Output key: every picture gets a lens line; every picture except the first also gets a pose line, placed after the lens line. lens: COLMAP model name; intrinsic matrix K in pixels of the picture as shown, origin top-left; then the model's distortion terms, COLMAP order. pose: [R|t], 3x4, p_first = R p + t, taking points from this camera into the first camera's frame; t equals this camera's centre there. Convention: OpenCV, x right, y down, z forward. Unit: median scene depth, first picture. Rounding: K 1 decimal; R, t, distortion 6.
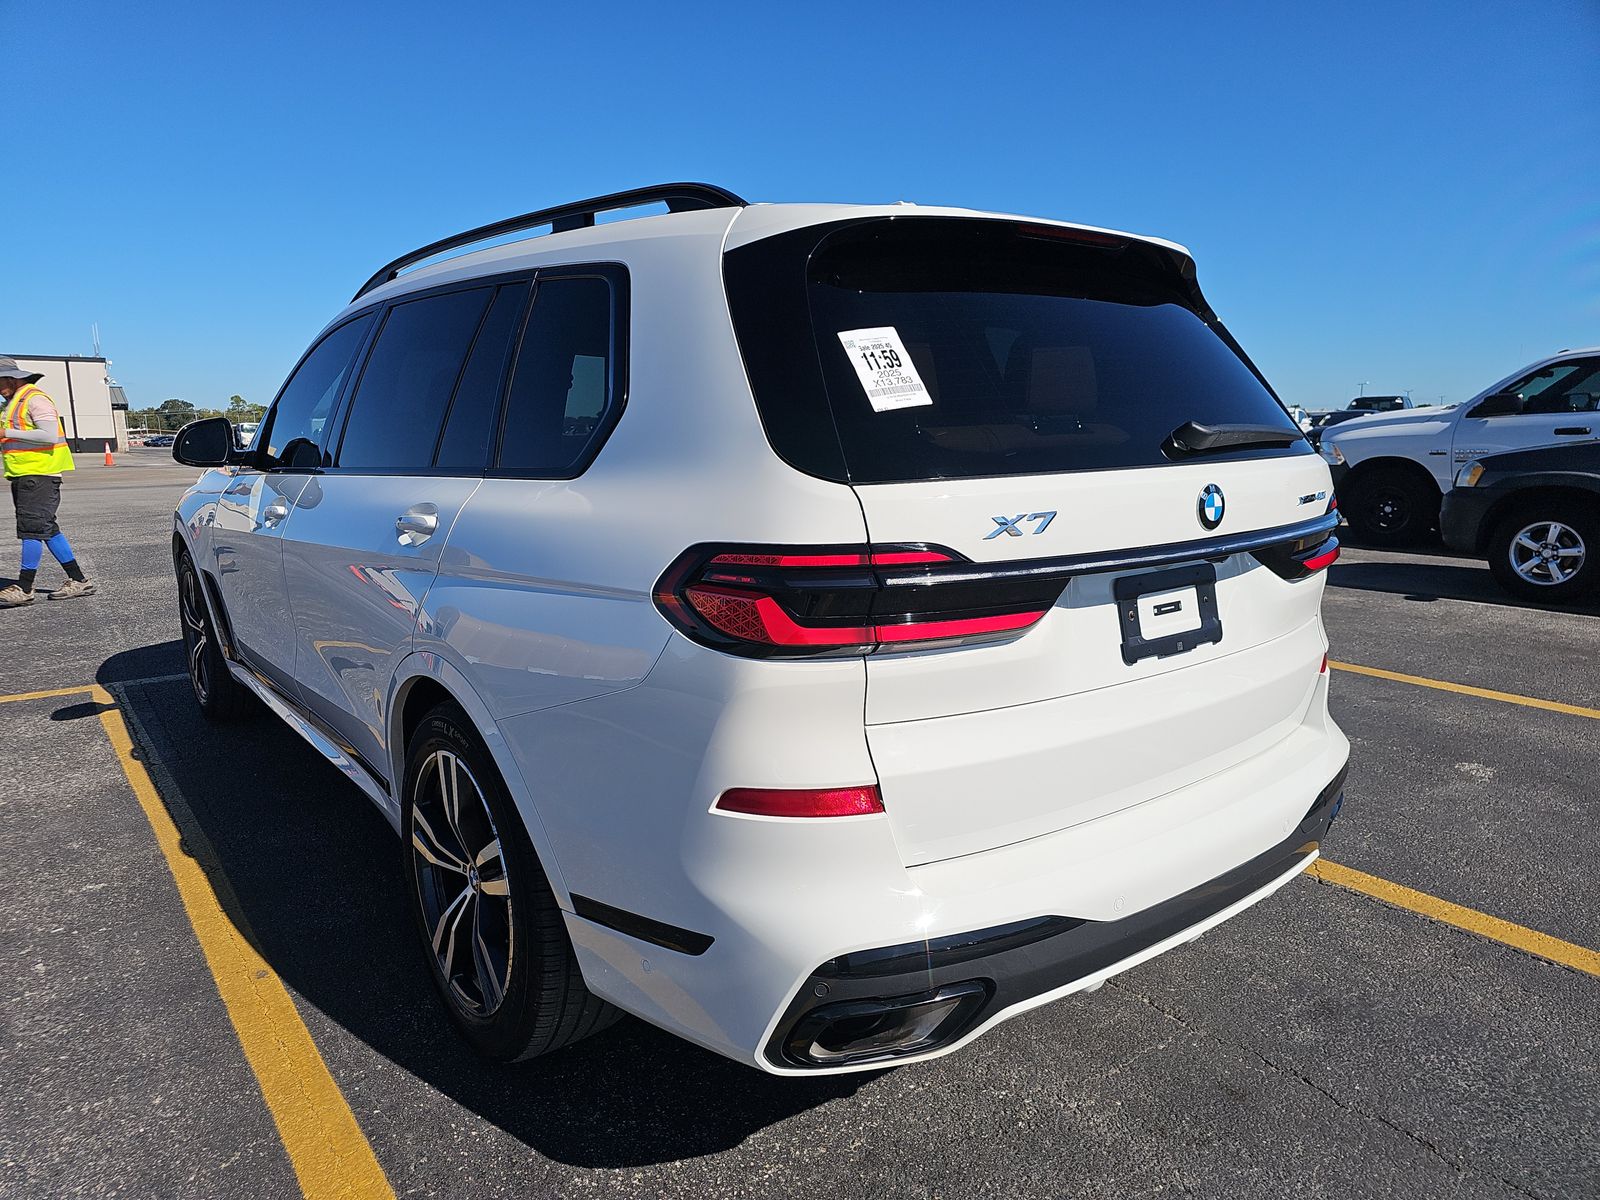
lens RADIAL K [[1075.9, 0, 798.2], [0, 1075.9, 608.8], [0, 0, 1]] dist [0.046137, 0.001654]
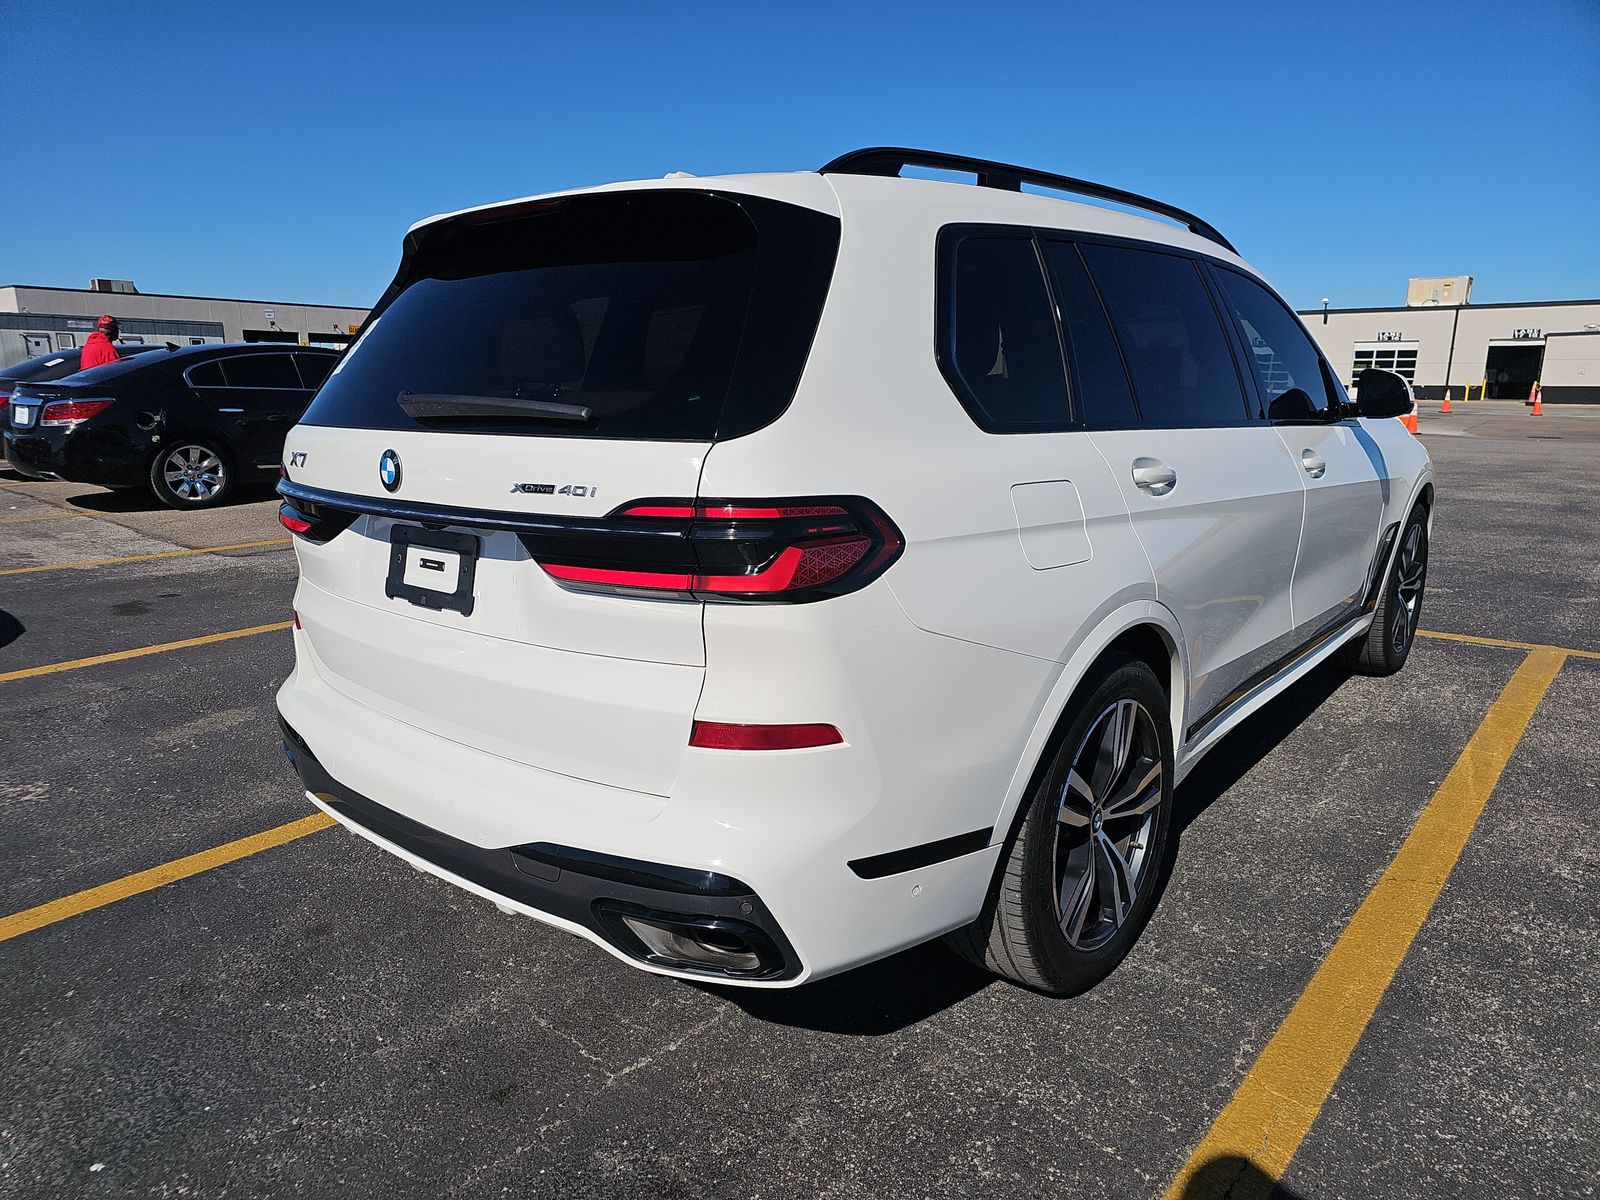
lens RADIAL K [[1075.9, 0, 793.0], [0, 1075.9, 607.3], [0, 0, 1]] dist [0.046137, 0.001654]
pose [[0.195100, 0.217281, -0.956413, 1.521021], [-0.169676, 0.967926, 0.185284, -0.230557], [0.965995, 0.126132, 0.225710, 1.162083]]
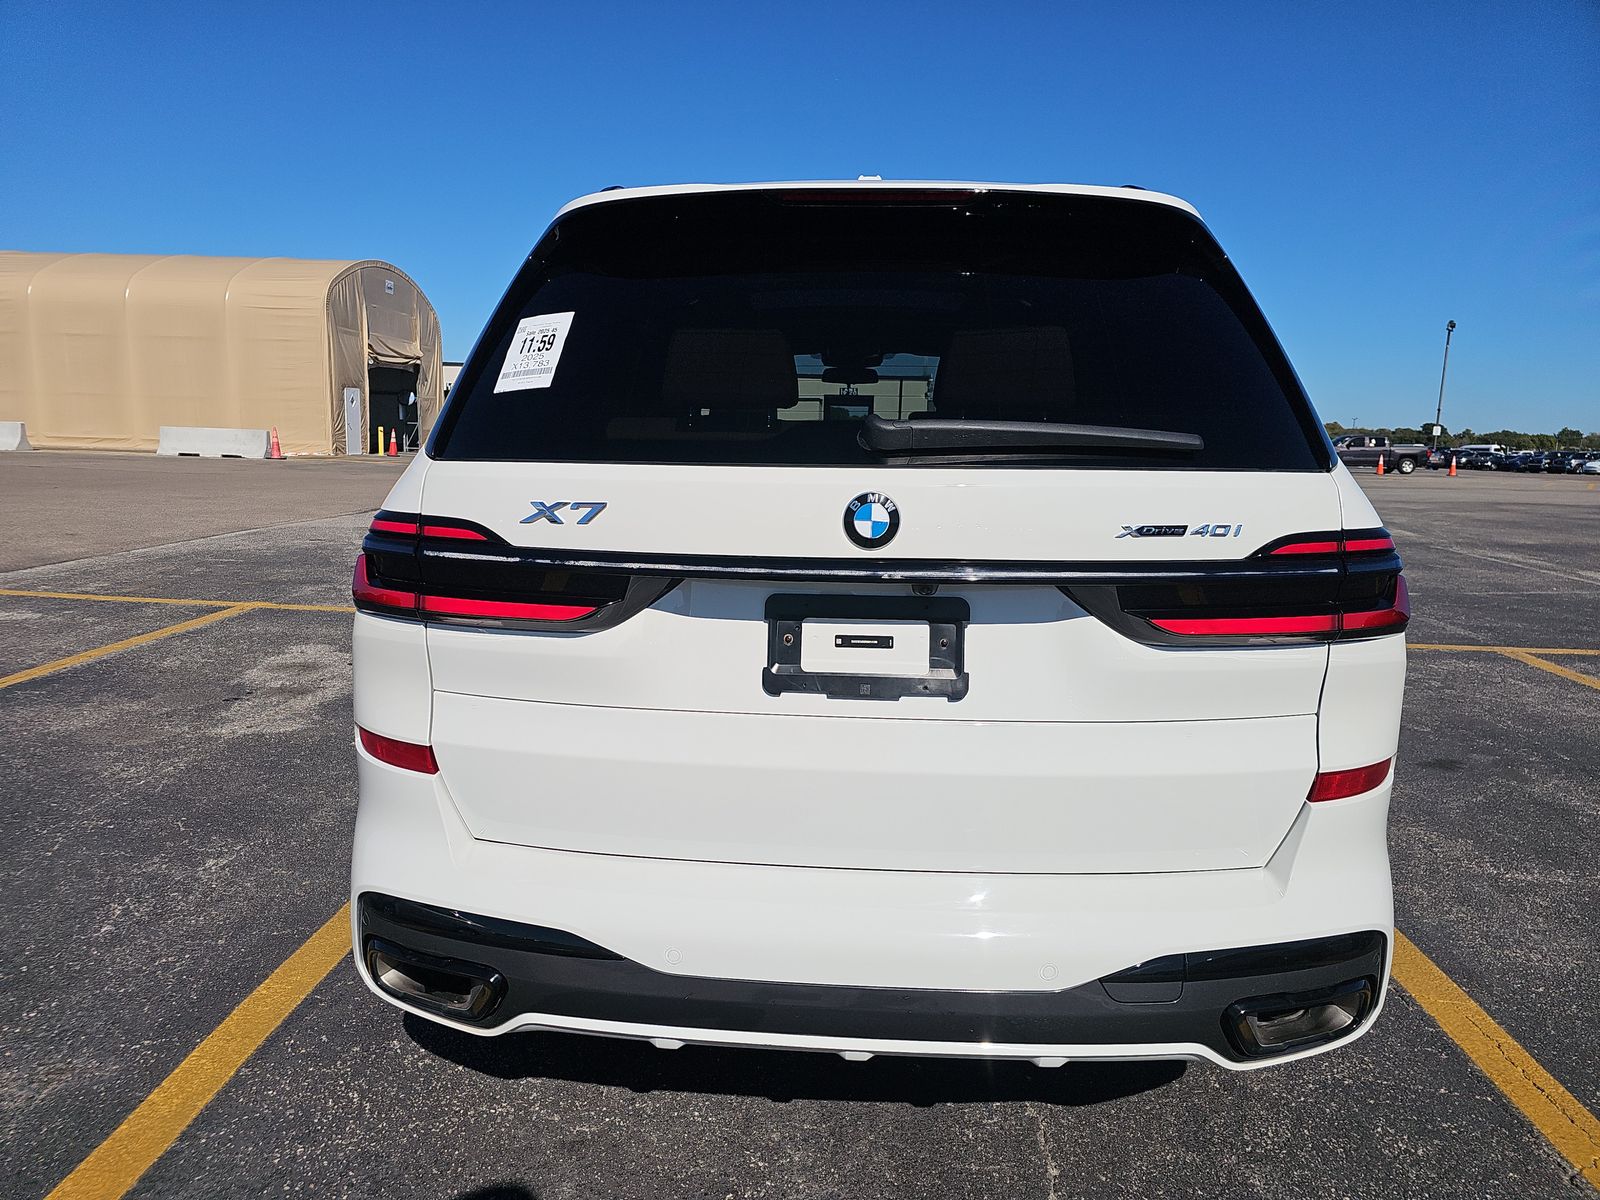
lens RADIAL K [[1075.9, 0, 788.0], [0, 1075.9, 596.5], [0, 0, 1]] dist [0.046137, 0.001654]
pose [[0.746911, 0.125769, -0.652921, 0.865119], [-0.141271, 0.989546, 0.029004, -0.052569], [0.649743, 0.070575, 0.756871, 0.359146]]
